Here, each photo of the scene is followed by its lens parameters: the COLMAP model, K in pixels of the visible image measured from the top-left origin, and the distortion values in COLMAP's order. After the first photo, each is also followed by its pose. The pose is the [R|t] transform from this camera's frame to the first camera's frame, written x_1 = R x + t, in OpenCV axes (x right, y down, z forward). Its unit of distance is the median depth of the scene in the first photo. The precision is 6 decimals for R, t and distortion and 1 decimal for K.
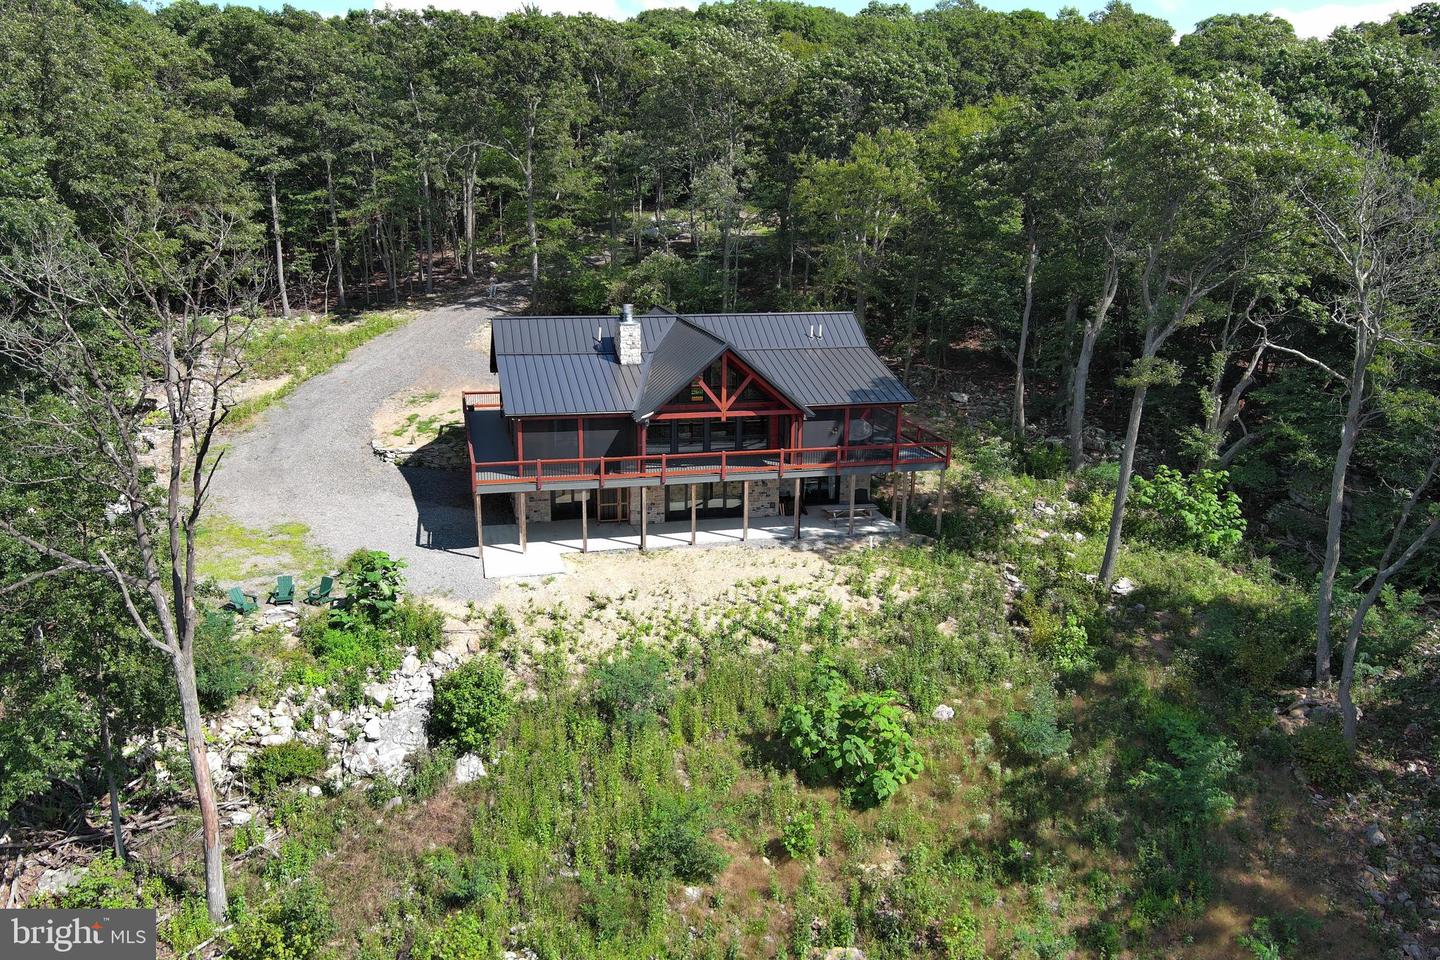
lens RADIAL K [[1109.4, 0, 718.3], [0, 1109.4, 476.5], [0, 0, 1]] dist [0.017689, -0.013906]
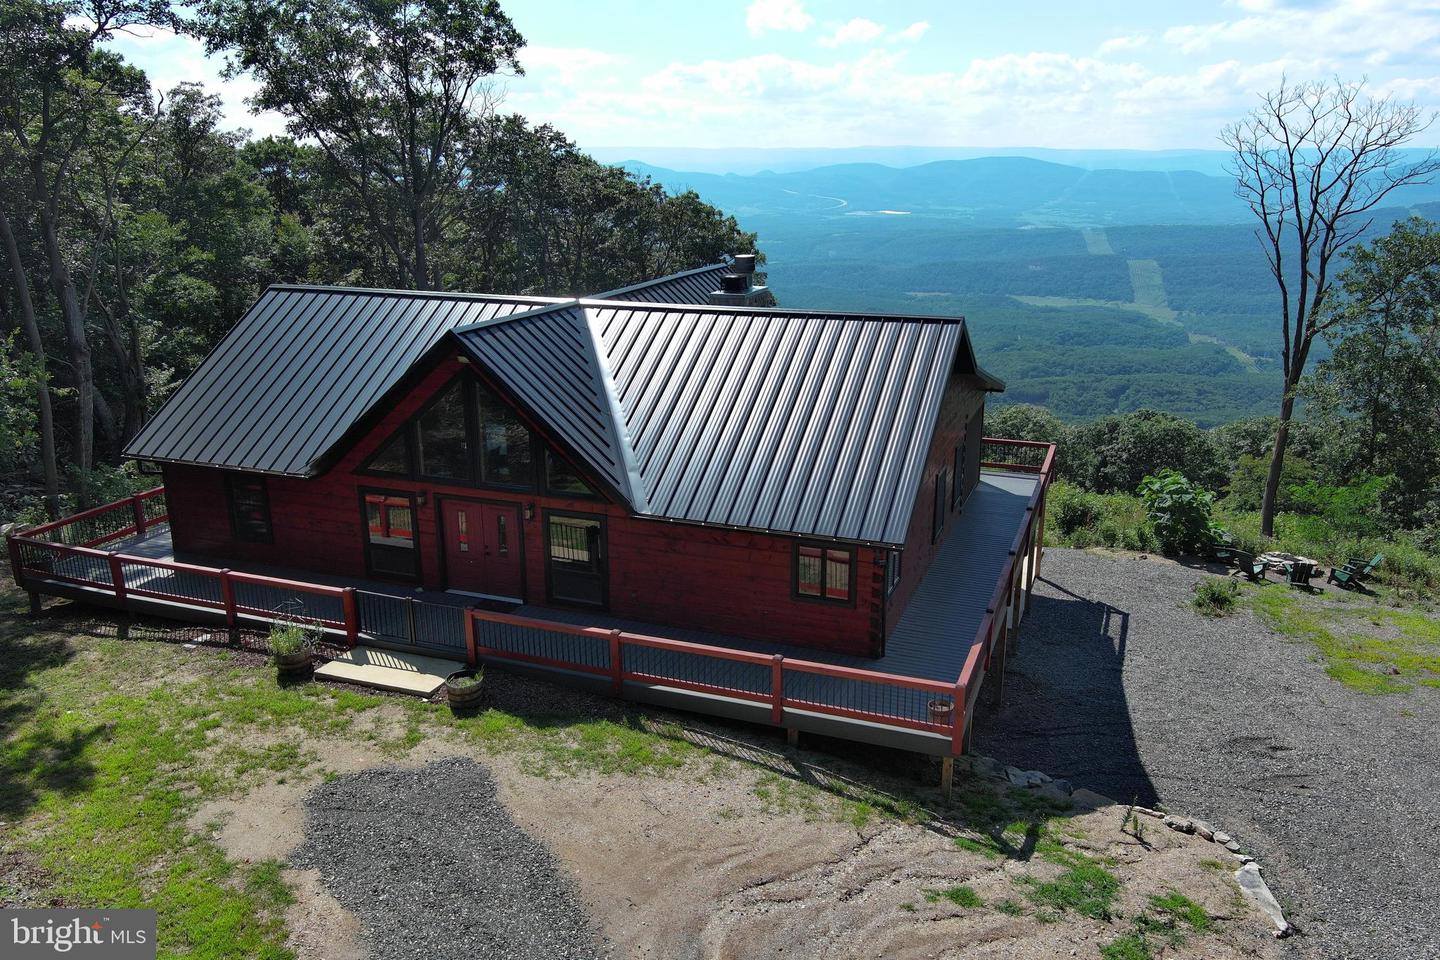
lens RADIAL K [[1109.4, 0, 721.1], [0, 1109.4, 482.3], [0, 0, 1]] dist [0.017689, -0.013906]
pose [[-0.821363, -0.164623, 0.546134, -0.431585], [0.145437, 0.865362, 0.479580, -0.357493], [-0.551553, 0.473337, -0.686834, 1.588575]]
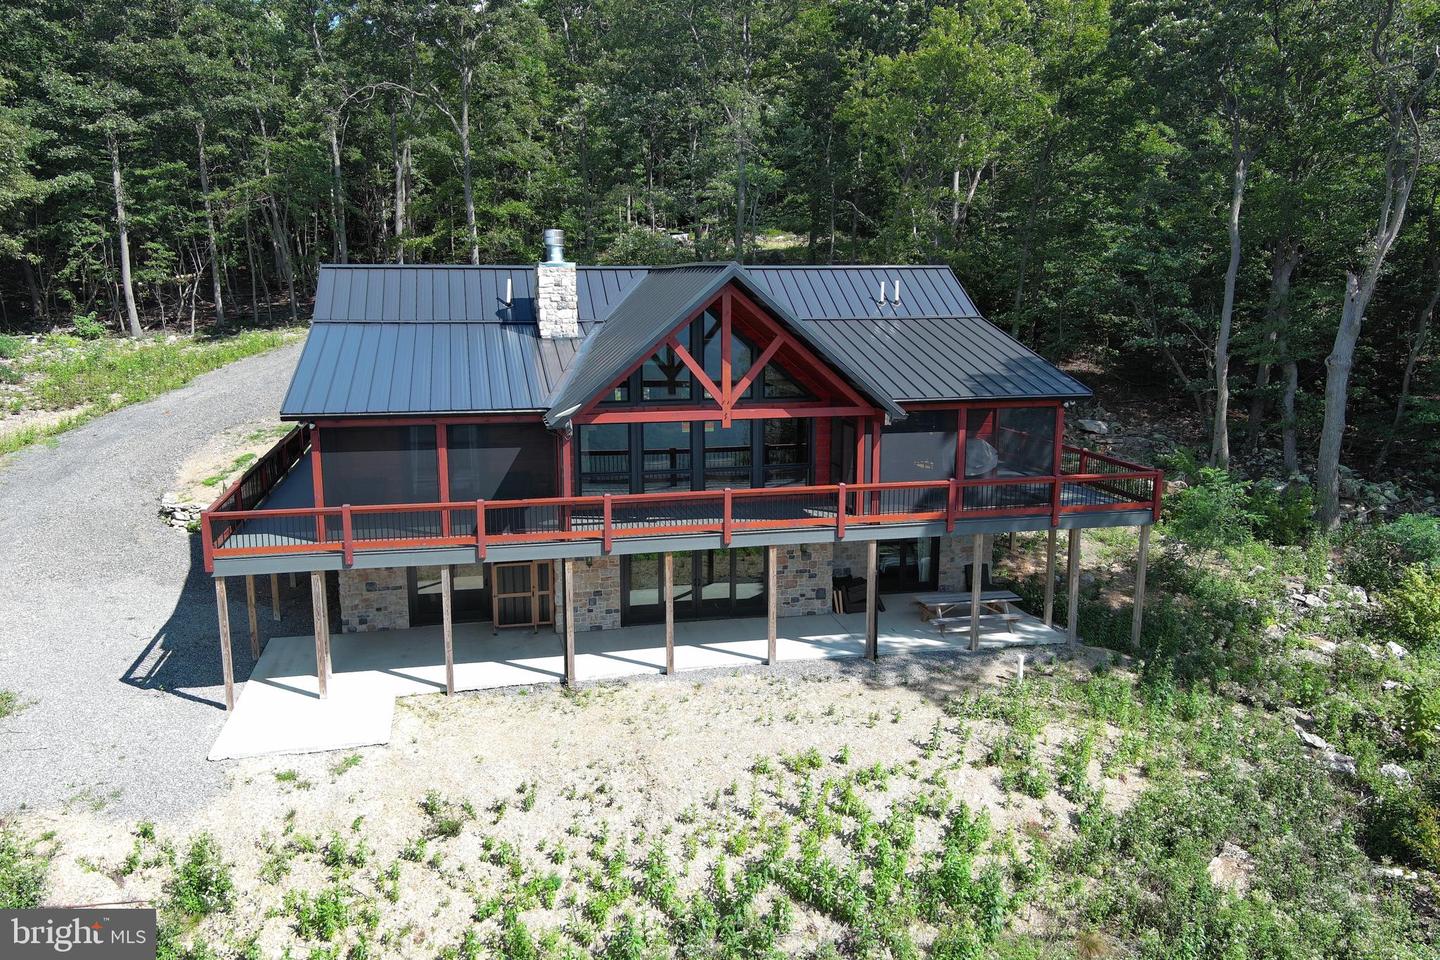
lens RADIAL K [[1109.4, 0, 714.3], [0, 1109.4, 479.4], [0, 0, 1]] dist [0.017689, -0.013906]
pose [[0.999683, -0.009619, -0.023286, 0.011274], [0.007858, 0.997184, -0.074575, 0.011108], [0.023938, 0.074368, 0.996944, 0.512026]]
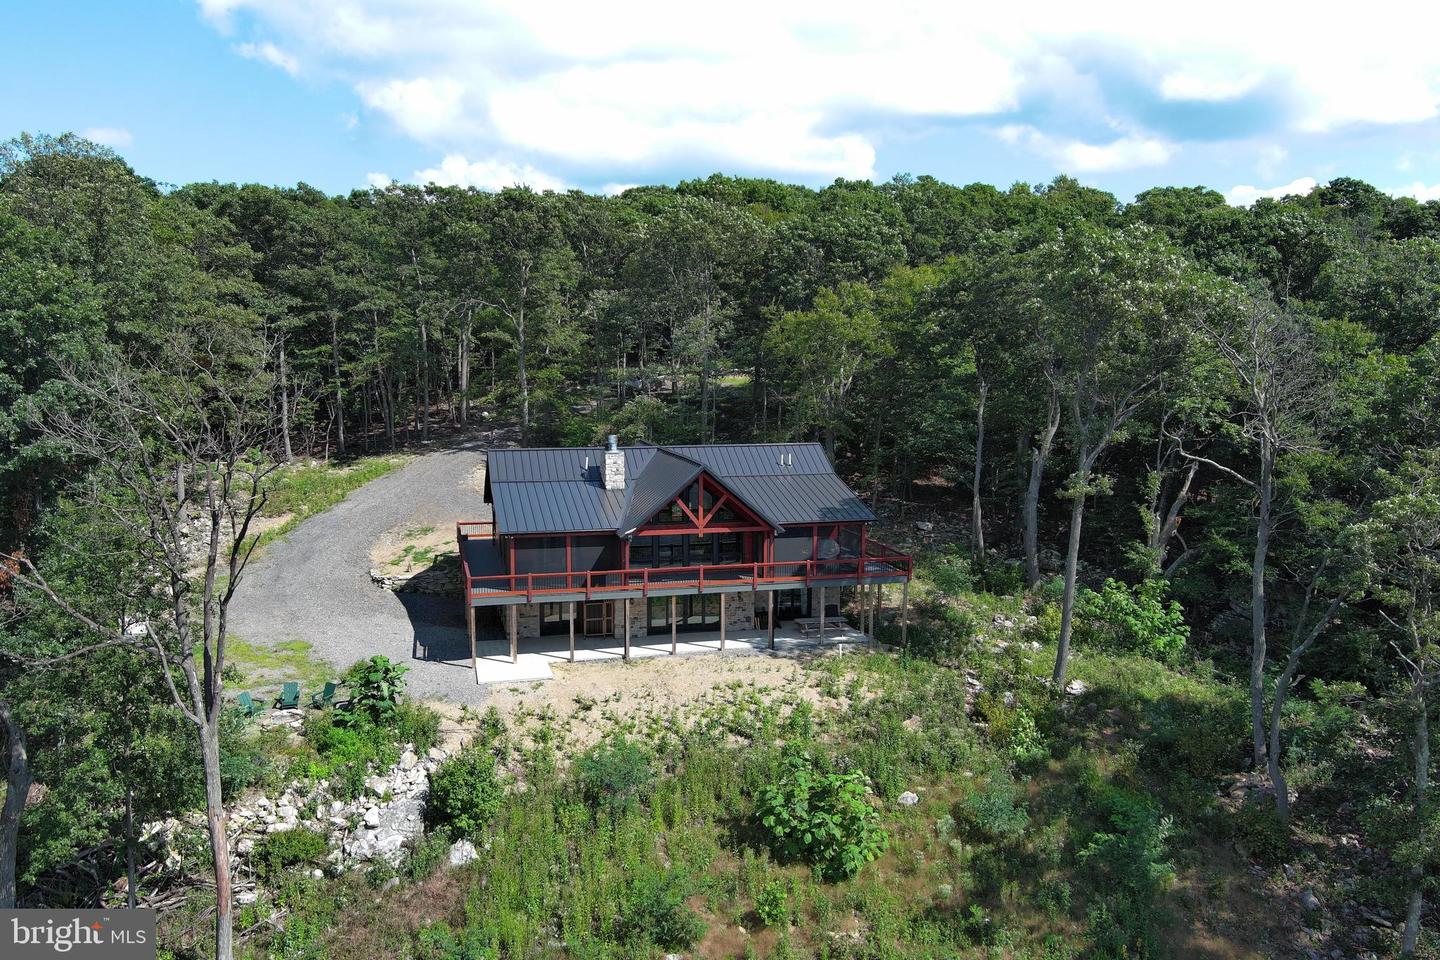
lens RADIAL K [[1109.4, 0, 721.4], [0, 1109.4, 474.3], [0, 0, 1]] dist [0.017689, -0.013906]
pose [[0.999781, -0.011872, 0.017244, 0.007193], [0.014283, 0.989000, -0.147225, 0.050301], [-0.015306, 0.147439, 0.988953, -0.084674]]
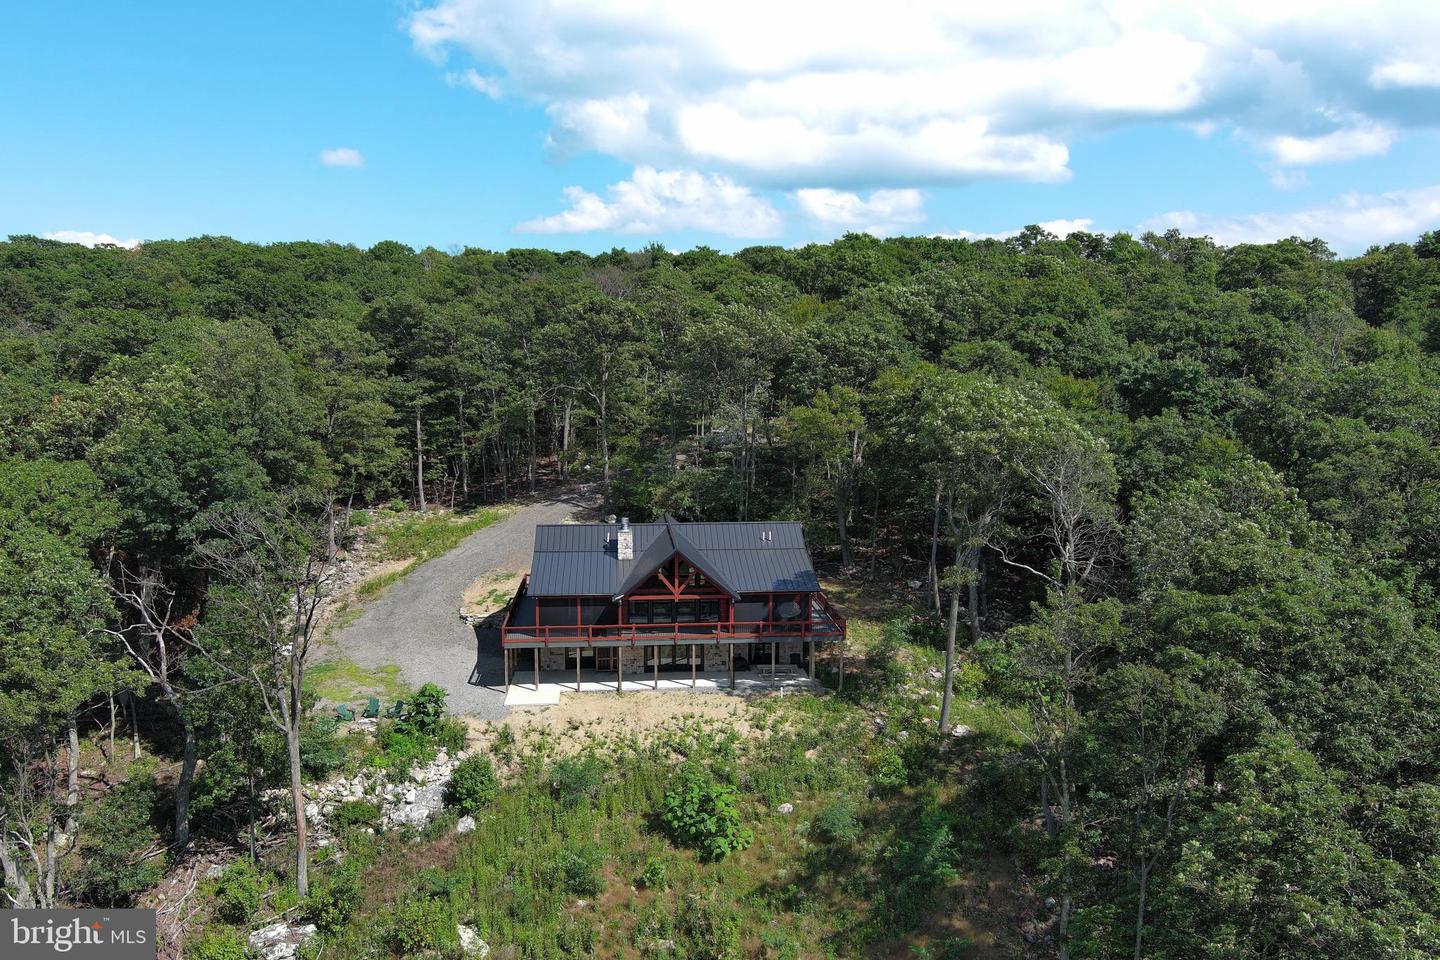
lens RADIAL K [[1109.4, 0, 727.4], [0, 1109.4, 471.9], [0, 0, 1]] dist [0.017689, -0.013906]
pose [[0.989454, 0.005984, -0.144725, 0.285508], [-0.027637, 0.988590, -0.148076, -0.005942], [0.142188, 0.150514, 0.978329, -0.437344]]
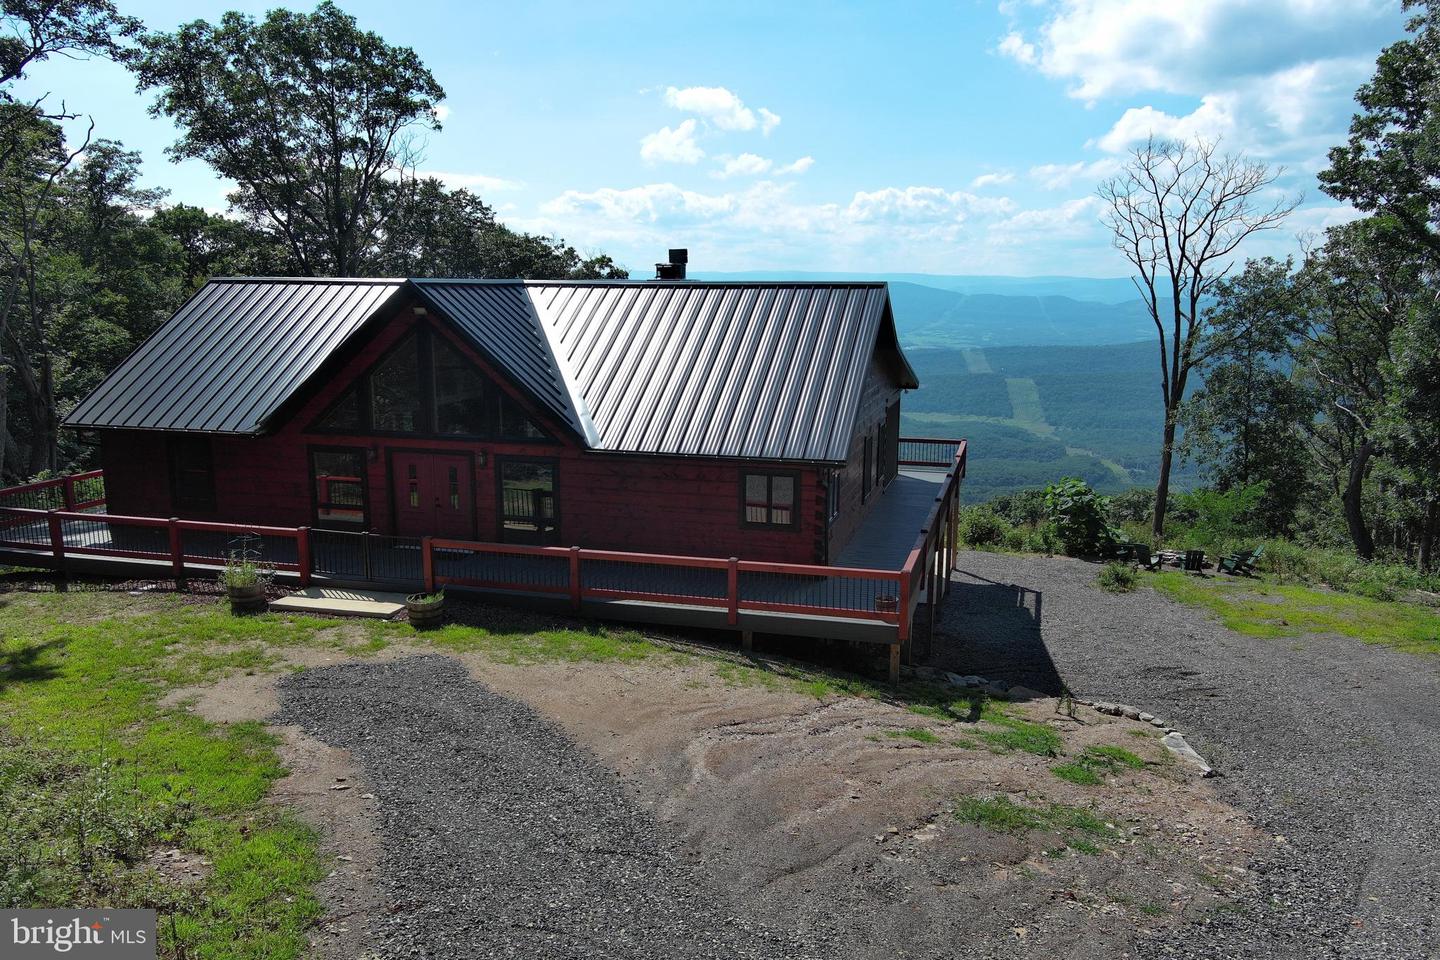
lens RADIAL K [[1109.4, 0, 718.9], [0, 1109.4, 485.0], [0, 0, 1]] dist [0.017689, -0.013906]
pose [[-0.870244, -0.101449, 0.482062, -0.436389], [0.115925, 0.908911, 0.400553, -0.302729], [-0.478787, 0.404462, -0.779213, 1.653708]]
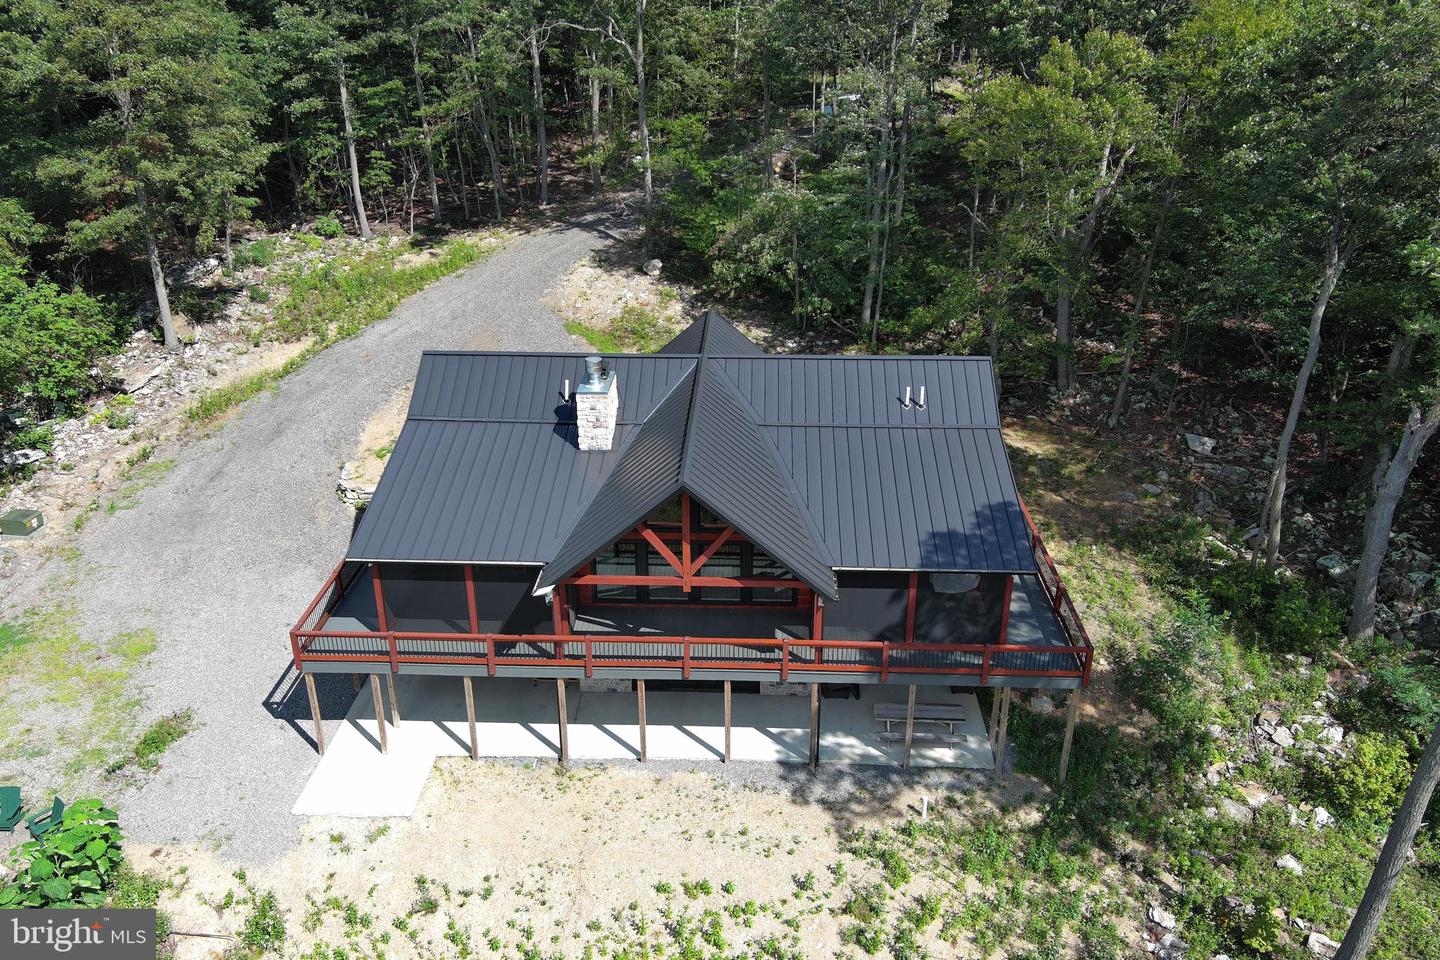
lens RADIAL K [[1109.4, 0, 718.8], [0, 1109.4, 478.4], [0, 0, 1]] dist [0.017689, -0.013906]
pose [[0.960017, 0.103470, -0.260117, 0.178448], [-0.058105, 0.982600, 0.176411, -0.226380], [0.273845, -0.154244, 0.949325, 0.449370]]
